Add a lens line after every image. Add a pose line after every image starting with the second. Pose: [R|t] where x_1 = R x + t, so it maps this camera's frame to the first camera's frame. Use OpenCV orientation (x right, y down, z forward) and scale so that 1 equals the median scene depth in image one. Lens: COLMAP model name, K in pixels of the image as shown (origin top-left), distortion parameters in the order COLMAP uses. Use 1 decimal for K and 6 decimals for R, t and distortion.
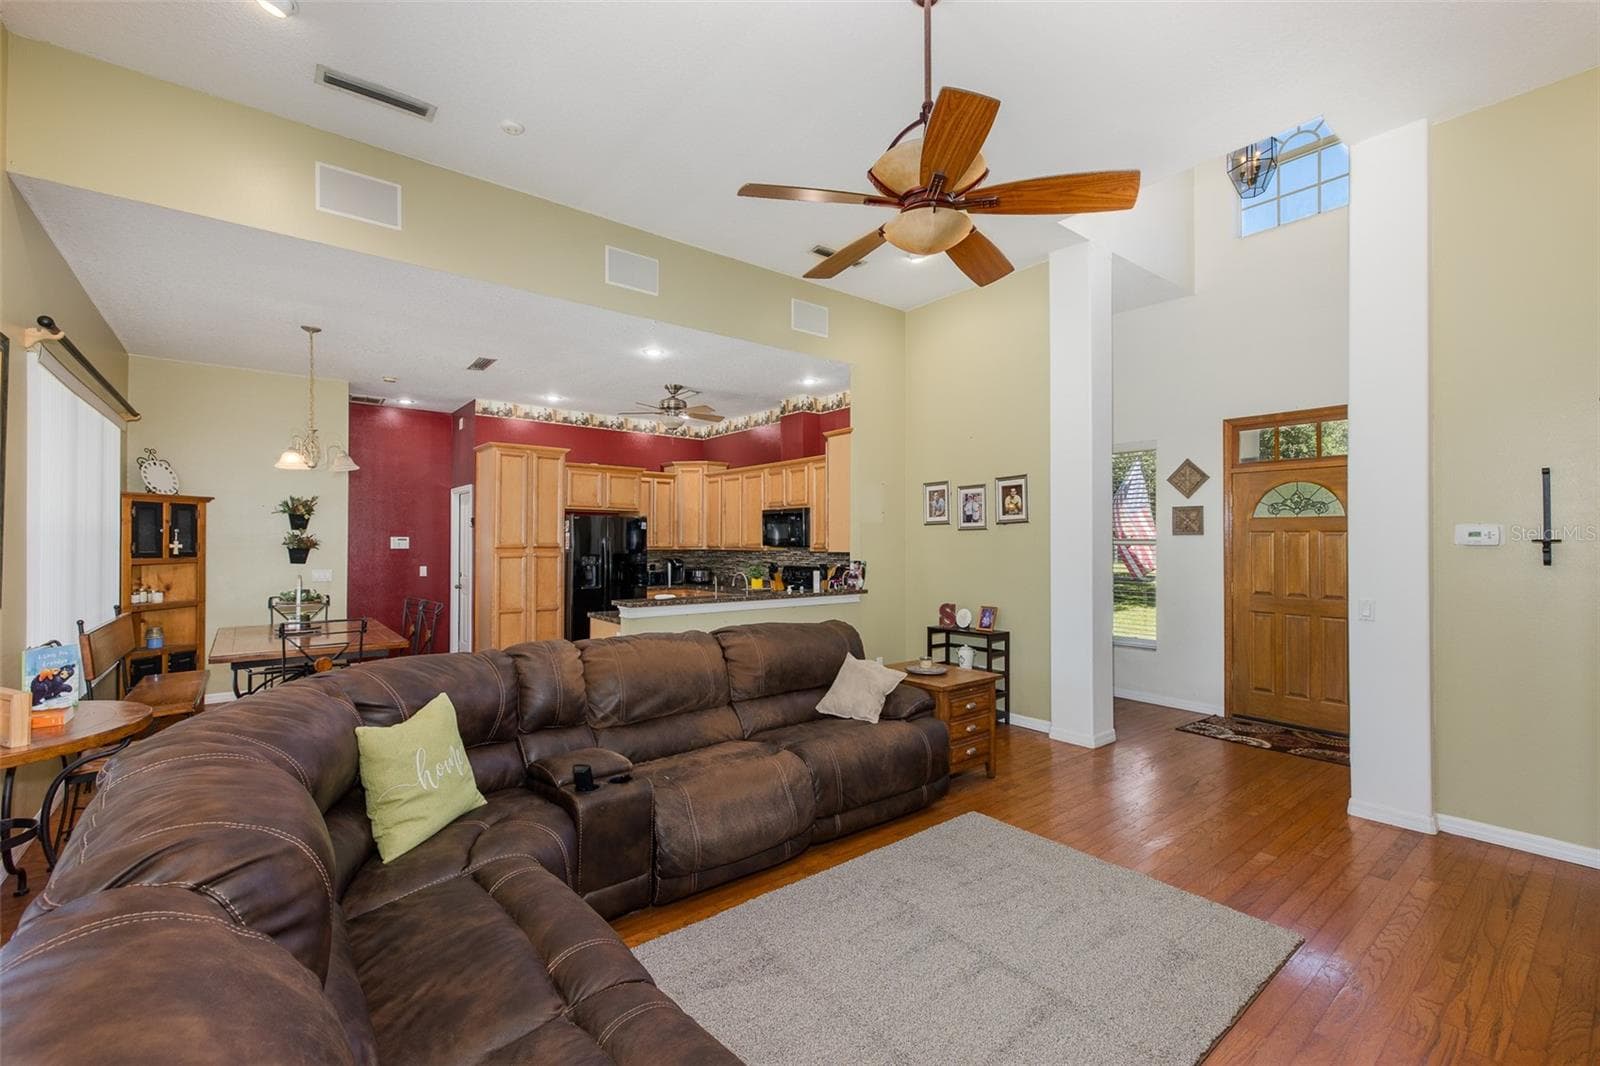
lens RADIAL K [[685.2, 0, 777.8], [0, 685.2, 533.6], [0, 0, 1]] dist [0.003145, -0.001125]
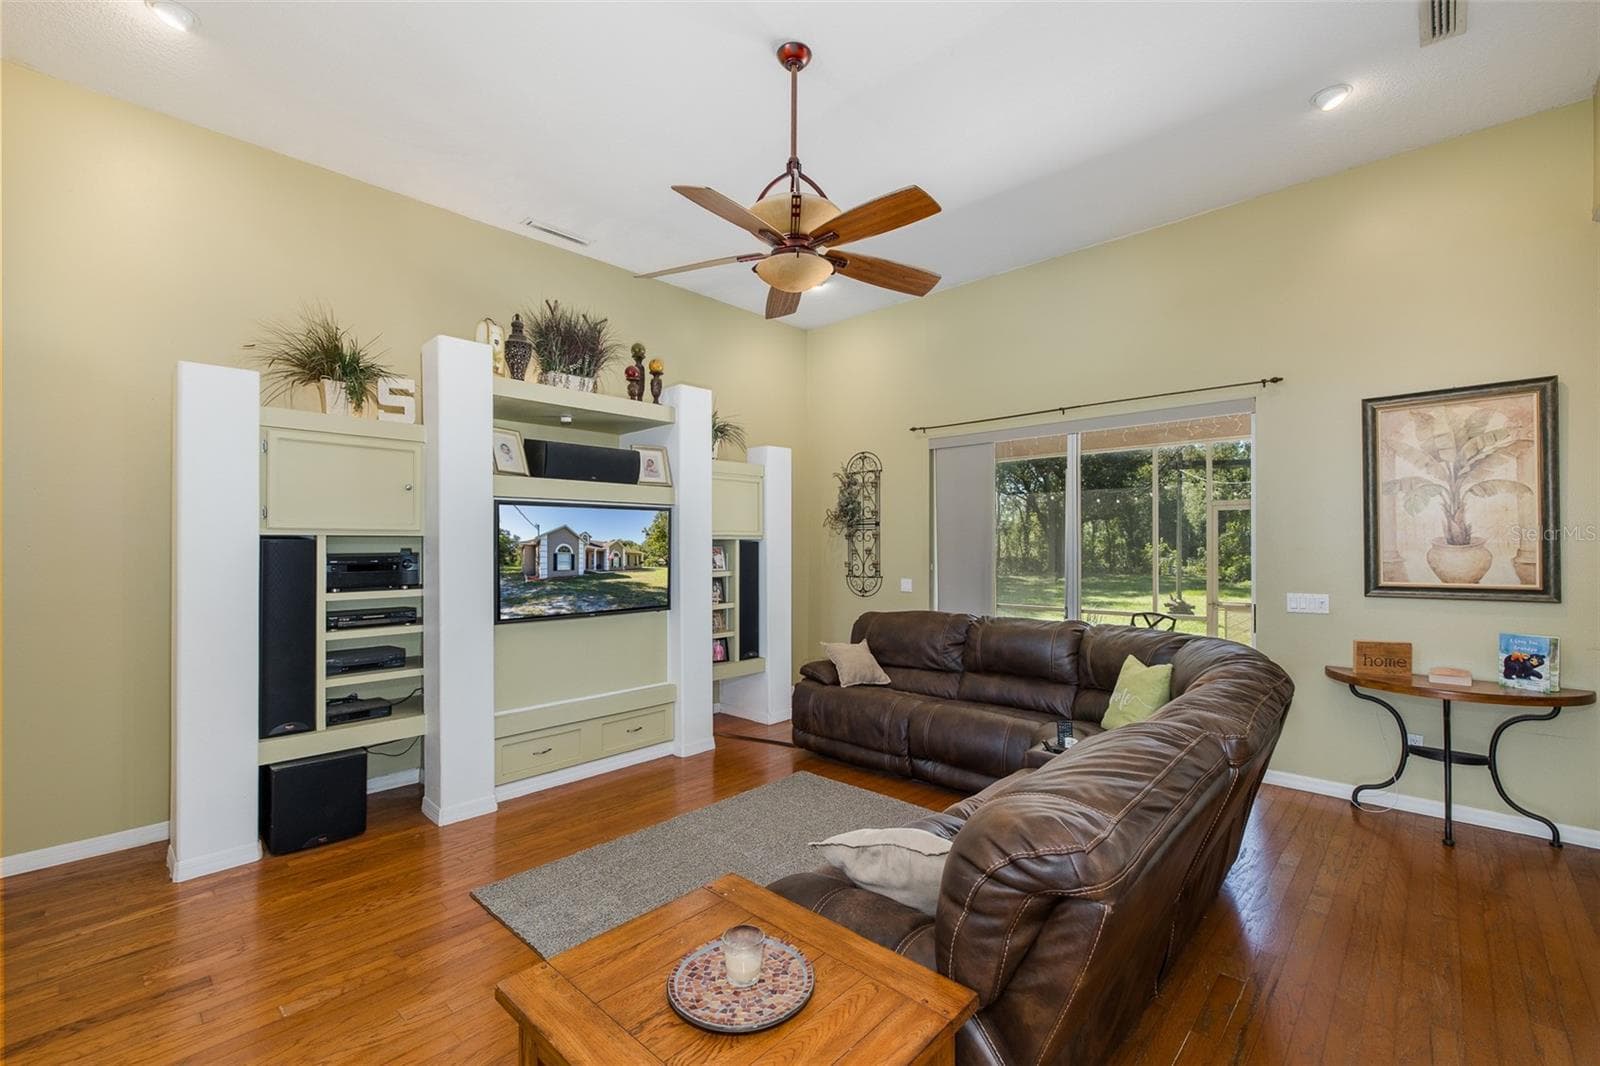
lens RADIAL K [[685.2, 0, 808.8], [0, 685.2, 538.4], [0, 0, 1]] dist [0.003145, -0.001125]
pose [[-0.985414, -0.001486, -0.170165, 0.157172], [0.001914, 0.999802, -0.019819, 0.008425], [0.170161, -0.019856, -0.985216, 0.850668]]
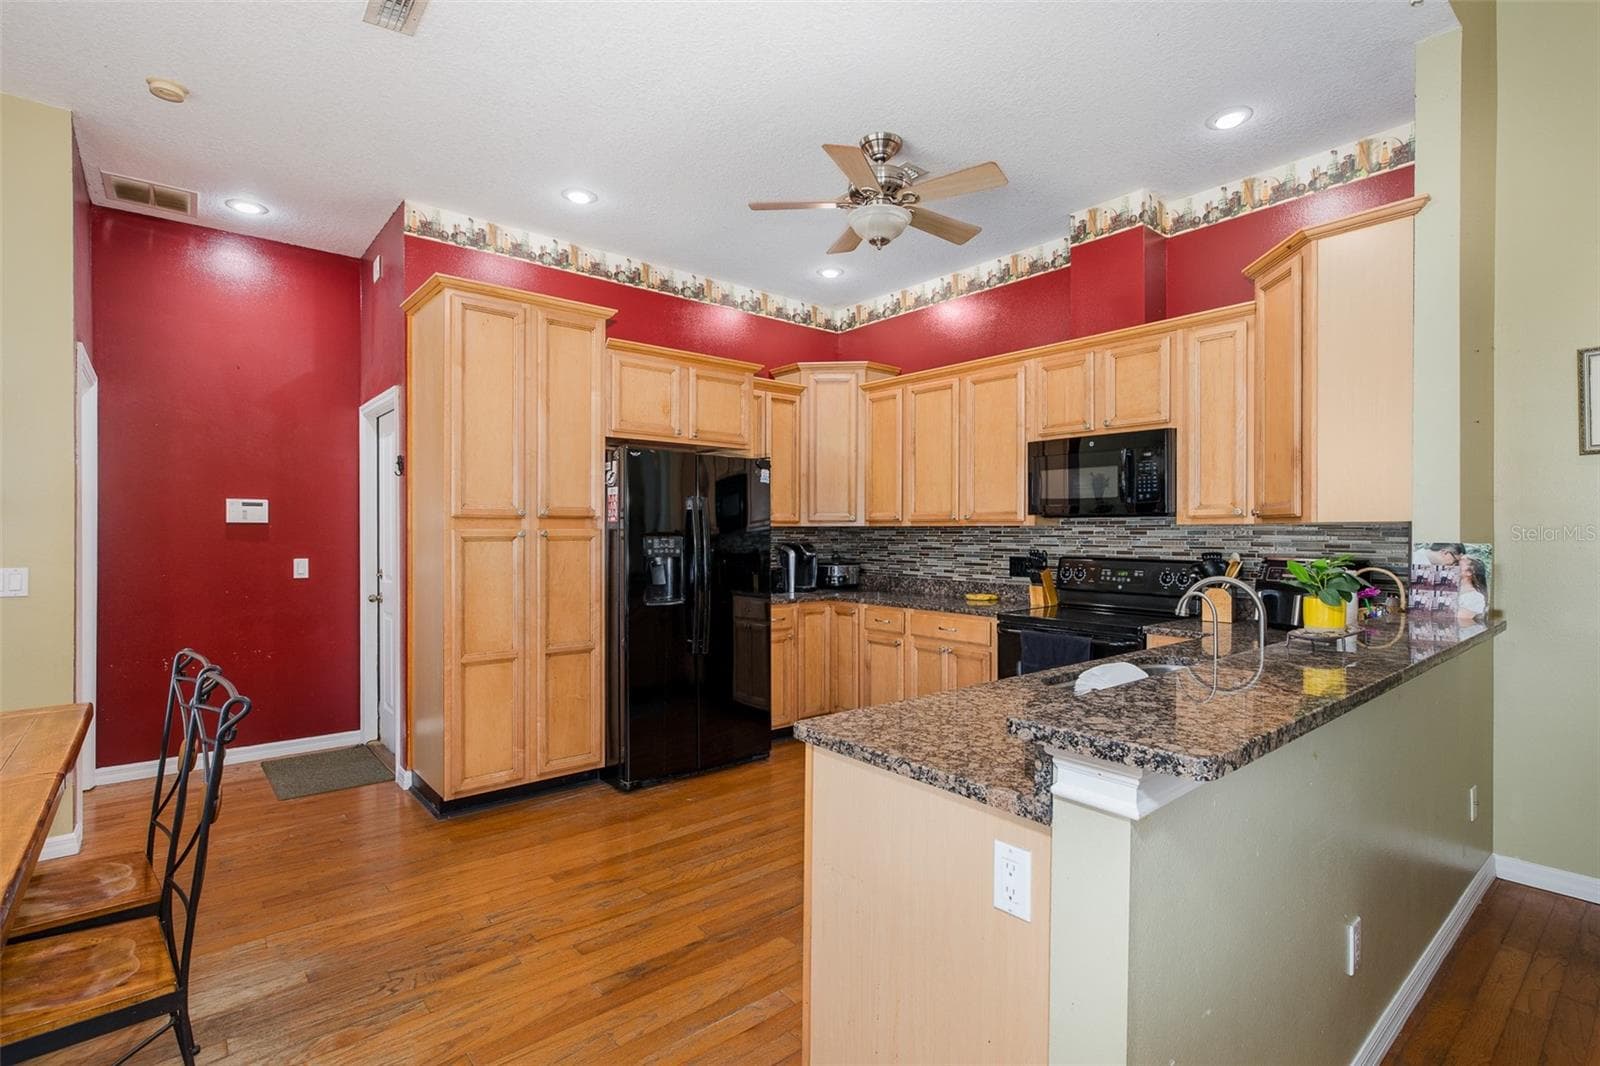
lens RADIAL K [[737.0, 0, 819.9], [0, 737.0, 525.4], [0, 0, 1]] dist [0.018925, -0.000805]
pose [[0.998113, -0.000689, 0.061401, -0.221275], [0.000387, 0.999988, 0.004919, 0.025548], [-0.061403, -0.004886, 0.998101, 0.550479]]
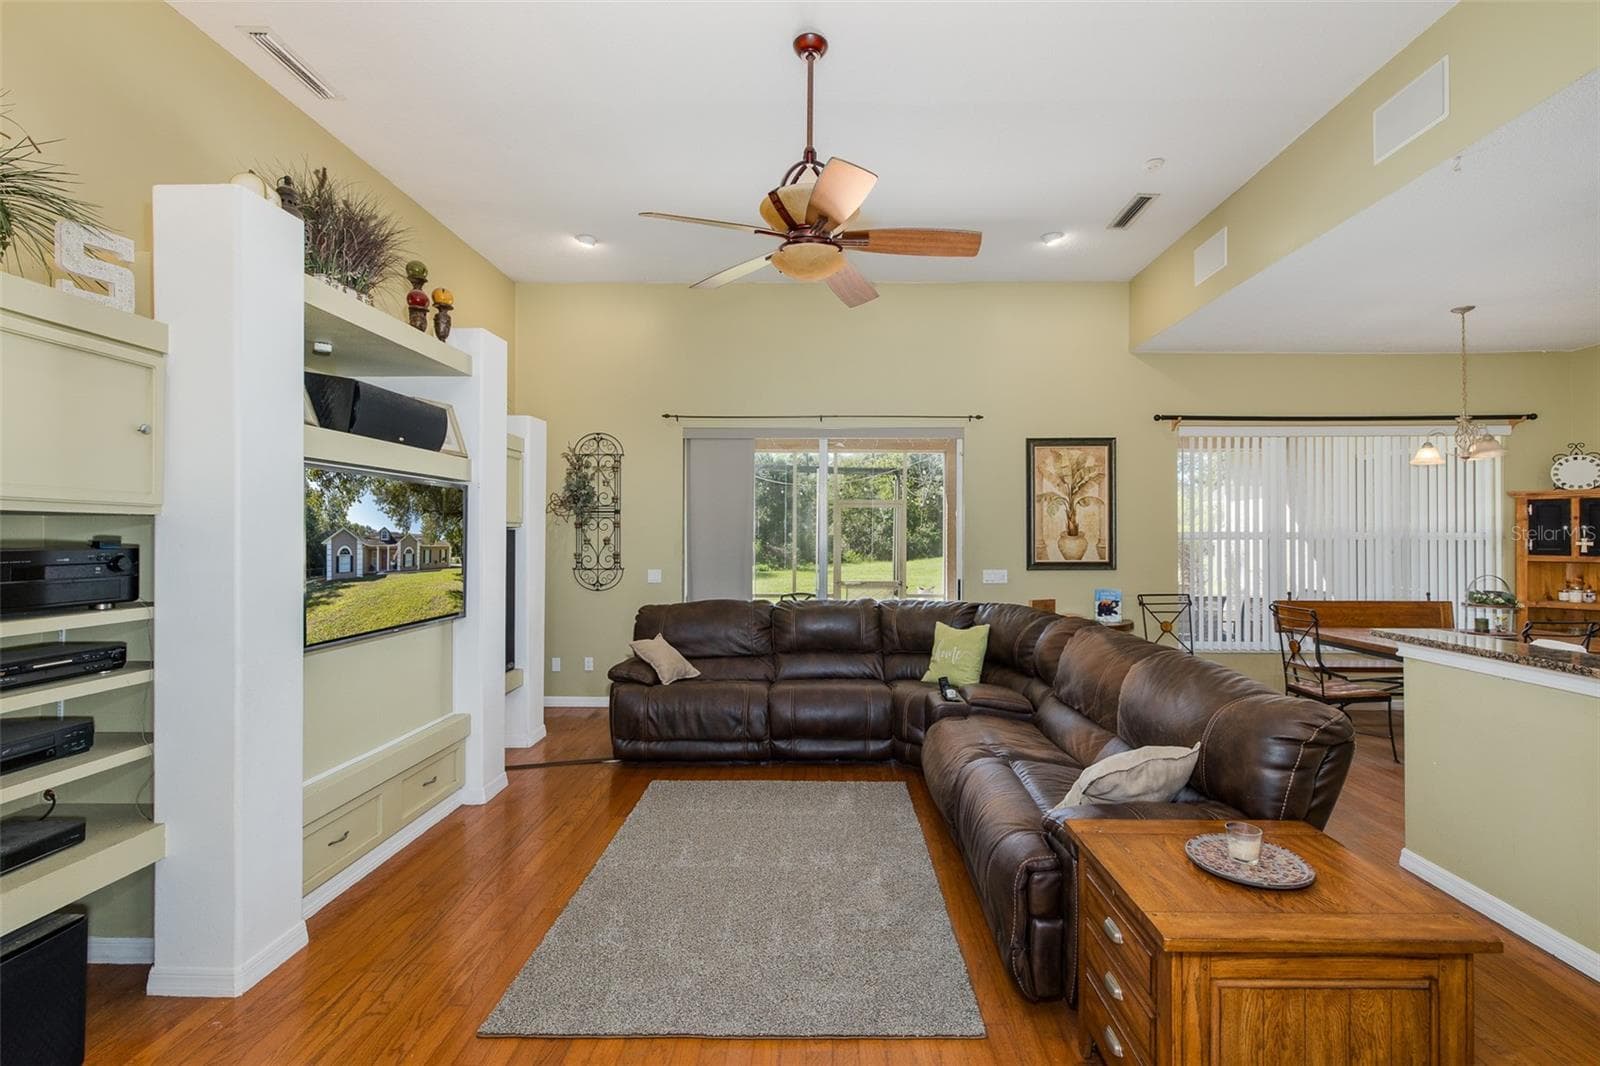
lens RADIAL K [[685.2, 0, 829.9], [0, 685.2, 528.2], [0, 0, 1]] dist [0.003145, -0.001125]
pose [[-0.615172, -0.010969, -0.788317, 0.440148], [0.004572, 0.999837, -0.017480, 0.007601], [0.788380, -0.014357, -0.615021, 0.689521]]
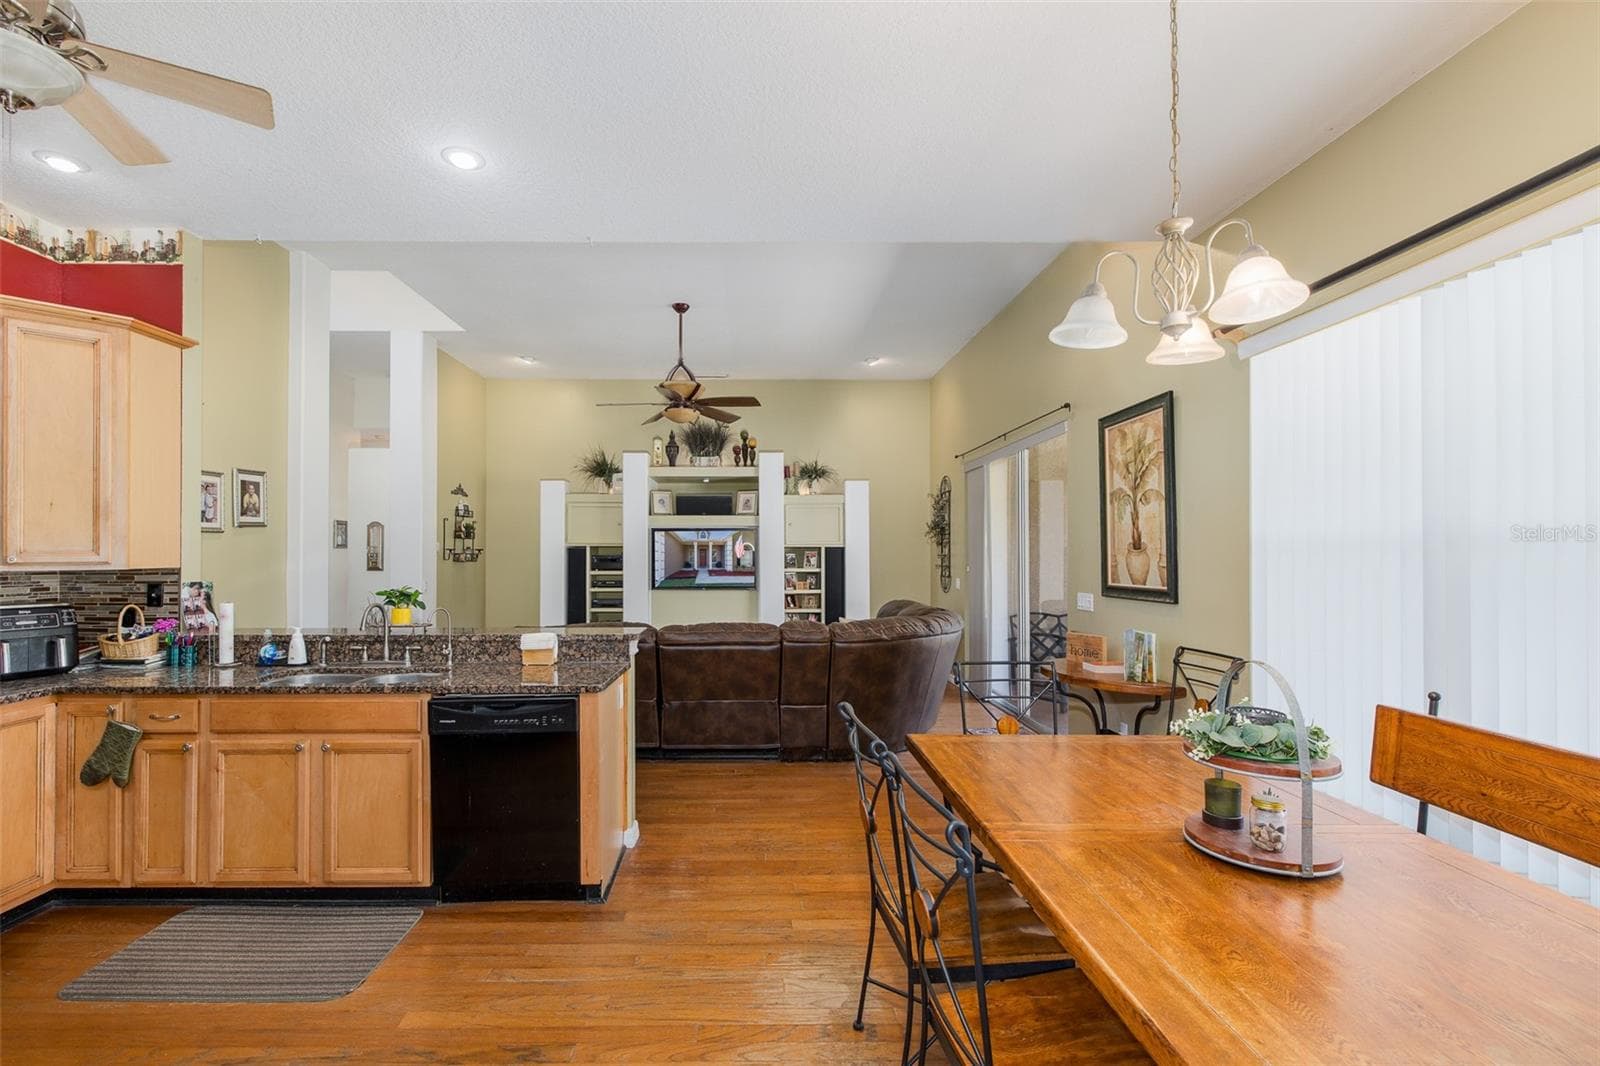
lens RADIAL K [[685.2, 0, 762.3], [0, 685.2, 552.7], [0, 0, 1]] dist [0.003145, -0.001125]
pose [[-0.803276, -0.002625, 0.595601, -0.556972], [-0.008768, 0.999934, -0.007419, 0.013745], [-0.595542, -0.011181, -0.803246, 1.076214]]
